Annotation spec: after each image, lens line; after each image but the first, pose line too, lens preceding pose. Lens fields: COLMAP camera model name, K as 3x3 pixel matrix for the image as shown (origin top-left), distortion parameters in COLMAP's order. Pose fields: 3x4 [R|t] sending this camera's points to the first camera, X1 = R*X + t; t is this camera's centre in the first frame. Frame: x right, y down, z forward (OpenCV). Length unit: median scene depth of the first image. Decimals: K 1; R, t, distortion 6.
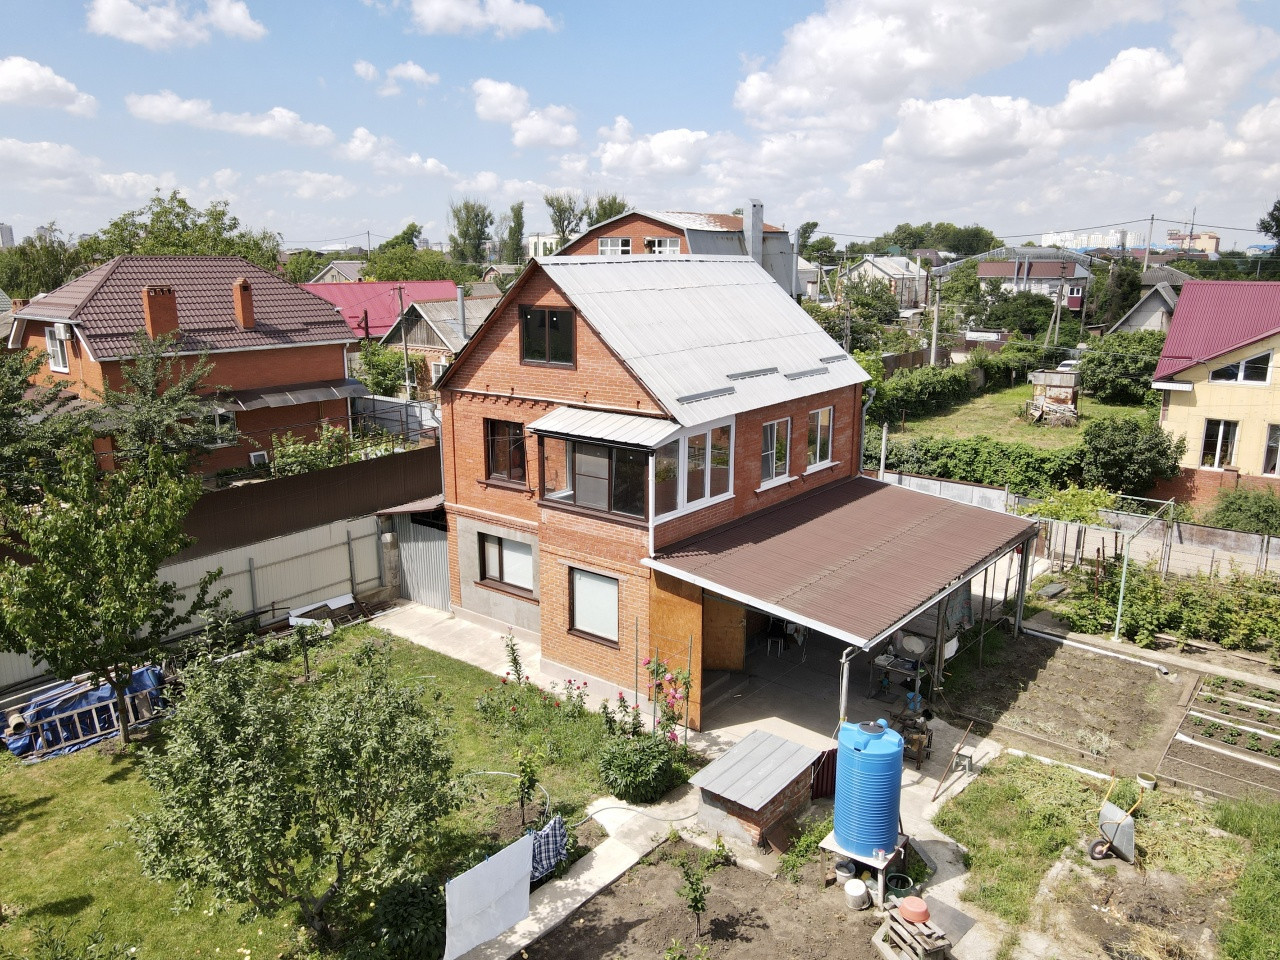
lens RADIAL K [[938.3, 0, 635.9], [0, 938.3, 481.2], [0, 0, 1]] dist [0.004418, 0.013537]
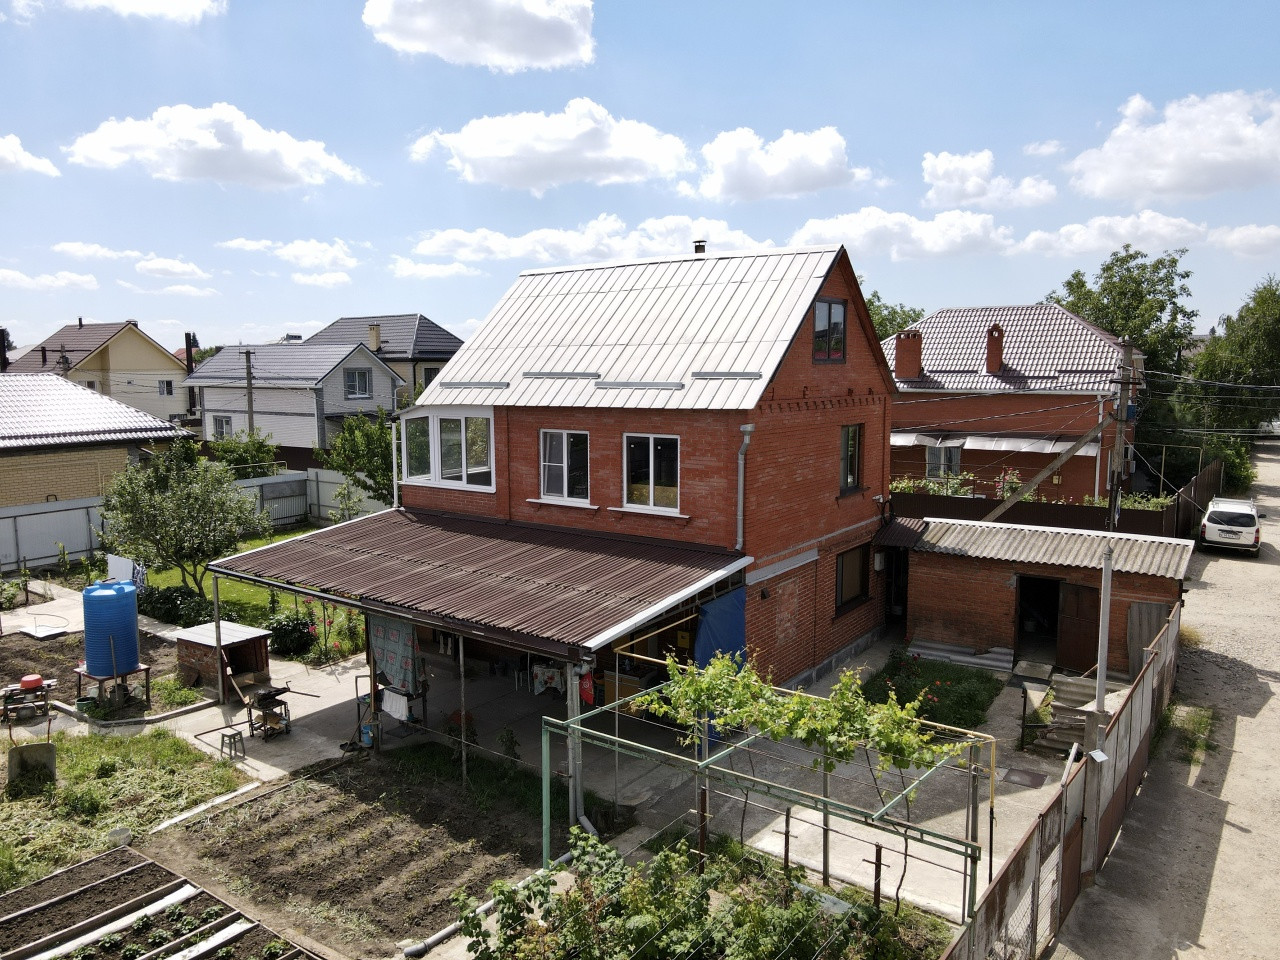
lens RADIAL K [[938.3, 0, 642.4], [0, 938.3, 482.4], [0, 0, 1]] dist [0.004418, 0.013537]
pose [[0.062880, 0.127318, -0.989867, 0.958007], [-0.227261, 0.967599, 0.110018, -0.121491], [0.971802, 0.218040, 0.089777, 0.934489]]
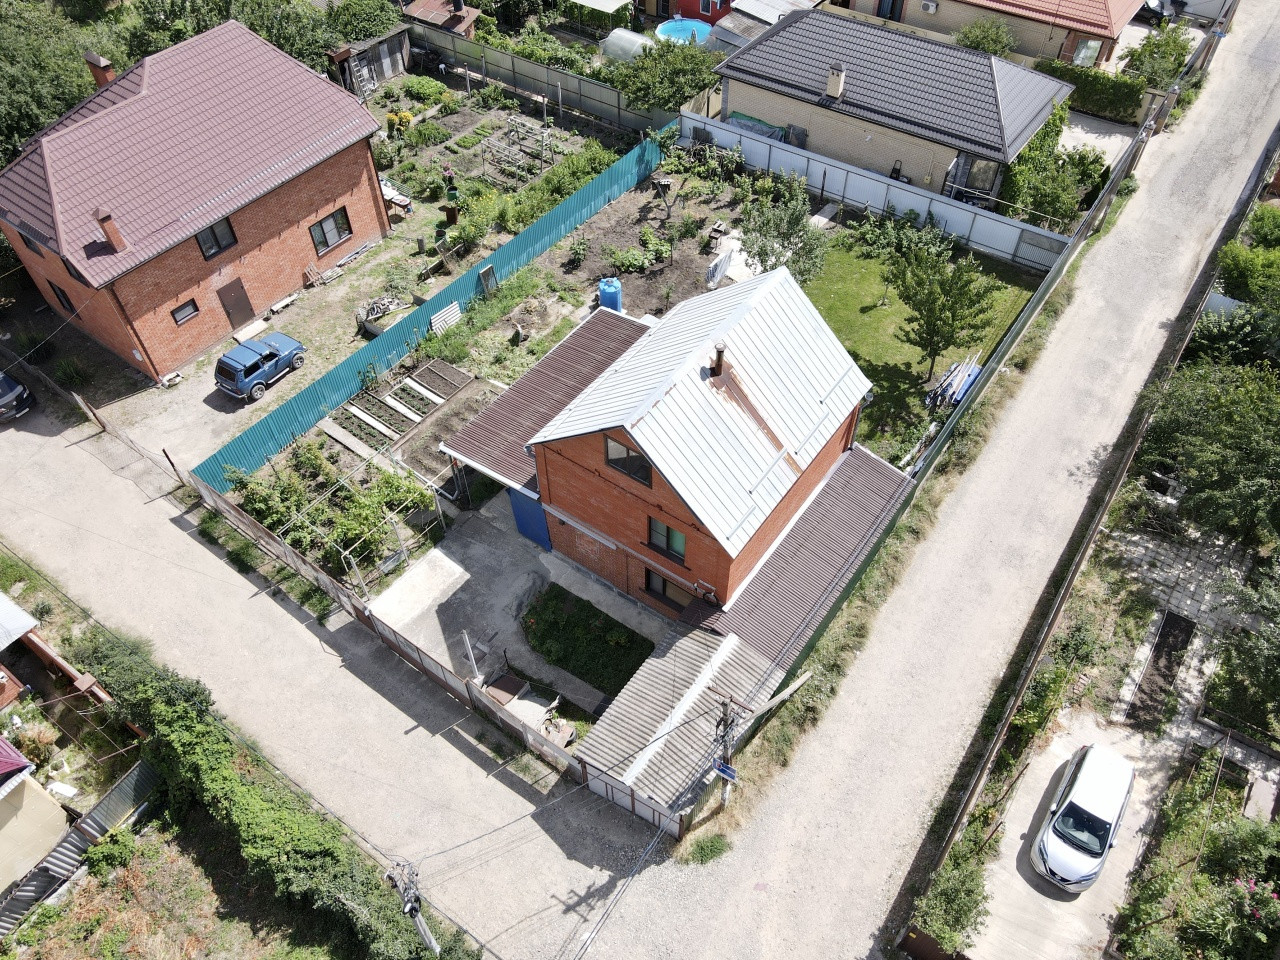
lens RADIAL K [[938.3, 0, 643.3], [0, 938.3, 477.2], [0, 0, 1]] dist [0.004418, 0.013537]
pose [[-0.998424, 0.043202, -0.035832, 0.161450], [-0.012183, 0.456378, 0.889703, -1.221358], [0.054789, 0.888737, -0.455132, 1.685250]]
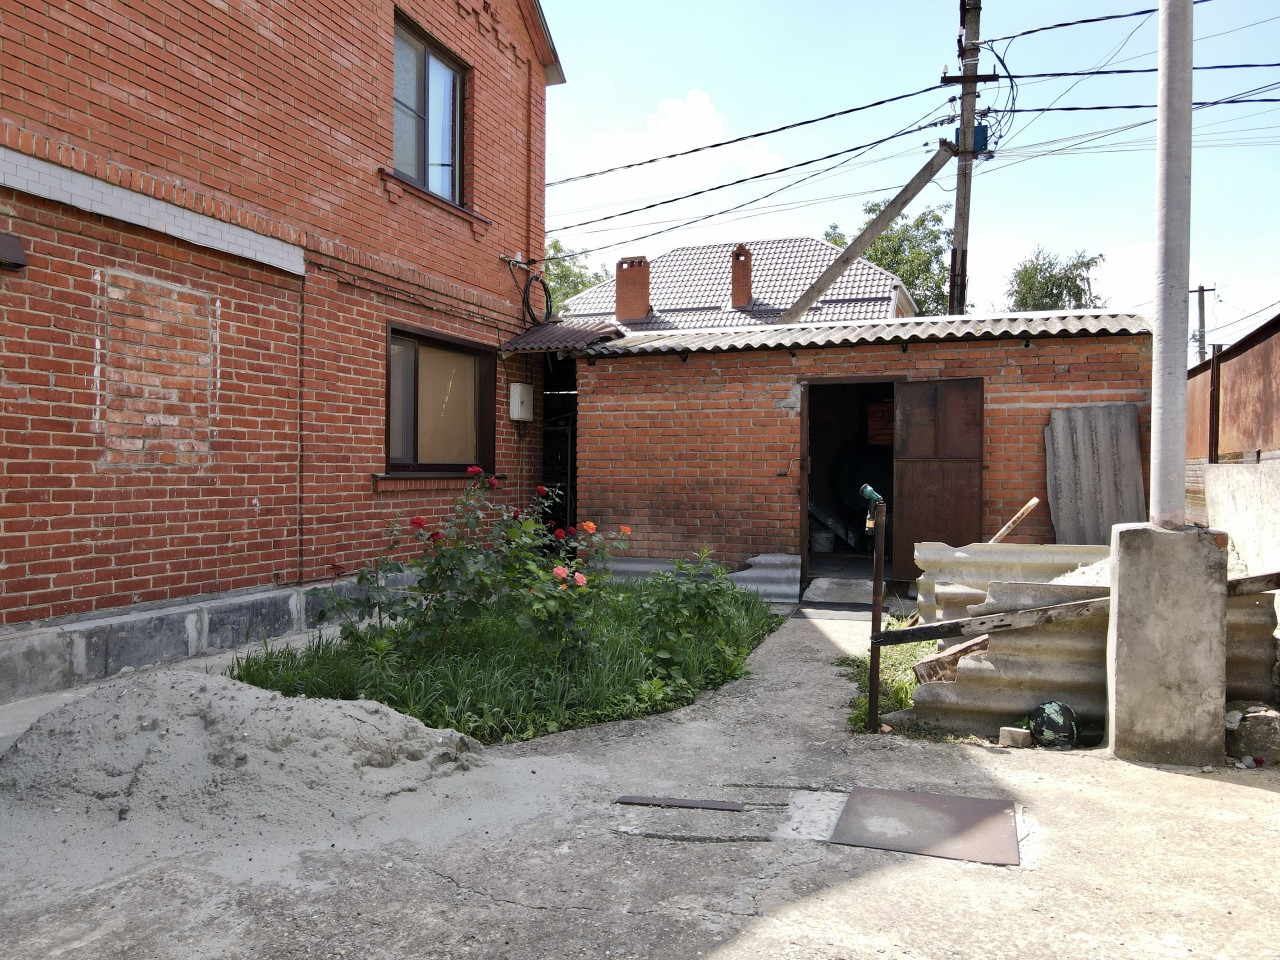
lens RADIAL K [[938.3, 0, 633.0], [0, 938.3, 473.7], [0, 0, 1]] dist [0.004418, 0.013537]
pose [[0.297445, 0.010267, -0.954684, 0.480101], [-0.227571, 0.971883, -0.060450, 0.054977], [0.927221, 0.235239, 0.291418, 1.199493]]
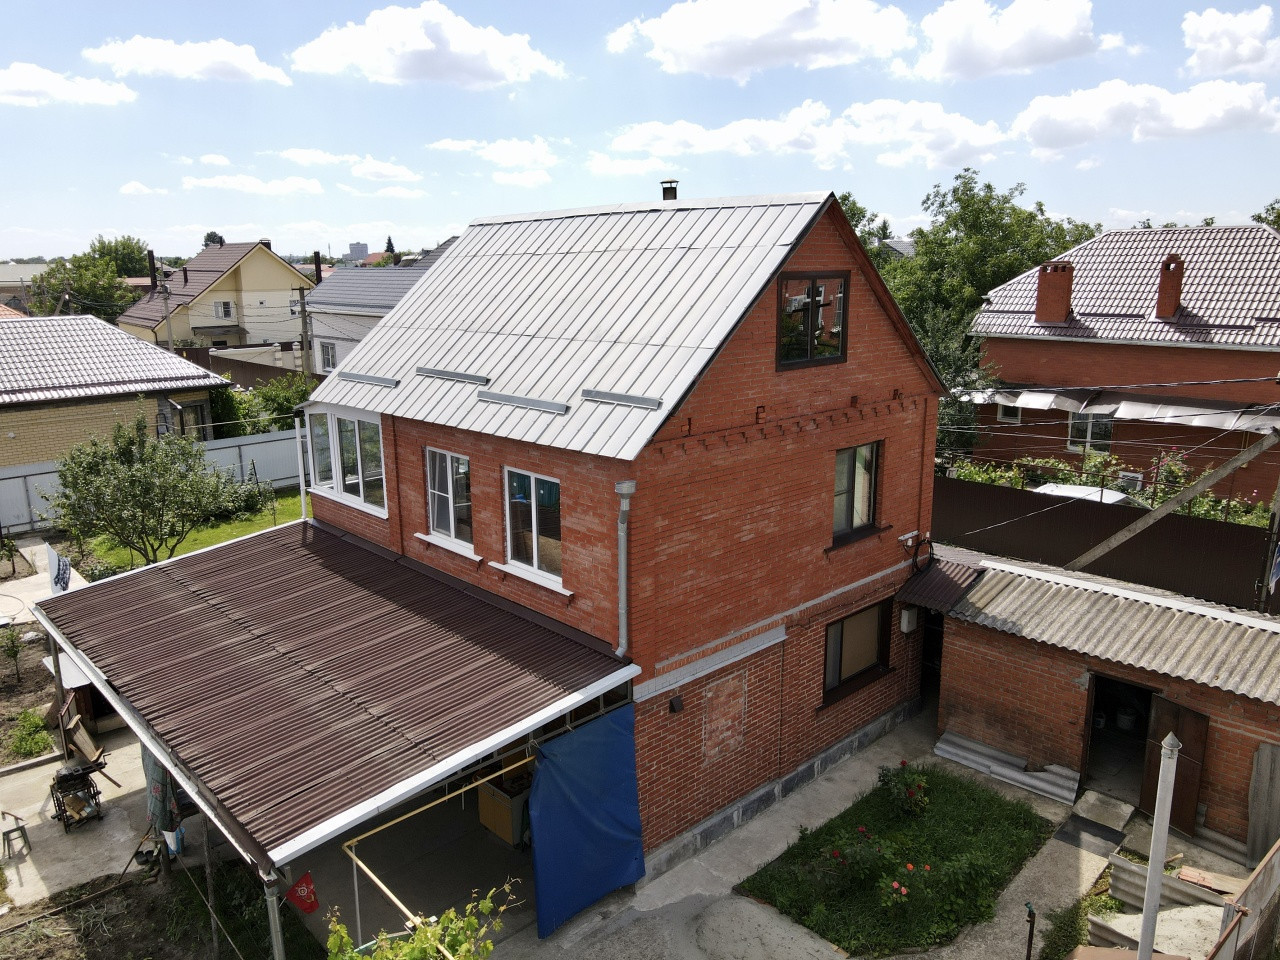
lens RADIAL K [[938.3, 0, 642.6], [0, 938.3, 477.8], [0, 0, 1]] dist [0.004418, 0.013537]
pose [[-0.137311, 0.224576, -0.964734, 0.721276], [-0.220658, 0.942550, 0.250818, -0.227226], [0.965638, 0.247316, -0.079869, 1.109342]]
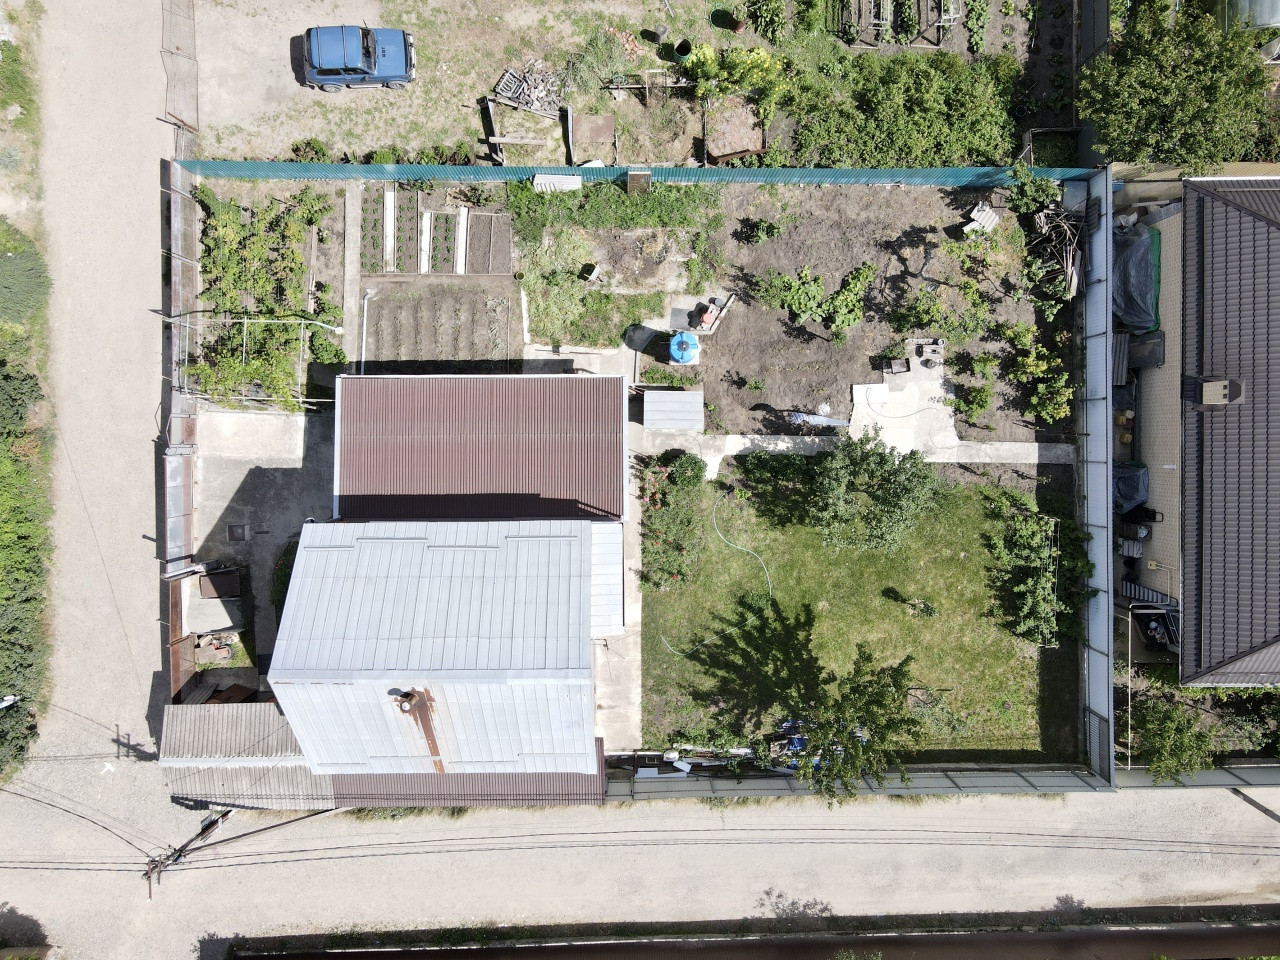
lens RADIAL K [[938.3, 0, 641.6], [0, 938.3, 480.6], [0, 0, 1]] dist [0.004418, 0.013537]
pose [[-0.631751, -0.773762, -0.046721, 0.099255], [0.171259, -0.198101, 0.965104, -1.188696], [-0.756017, 0.601704, 0.257664, 0.396452]]
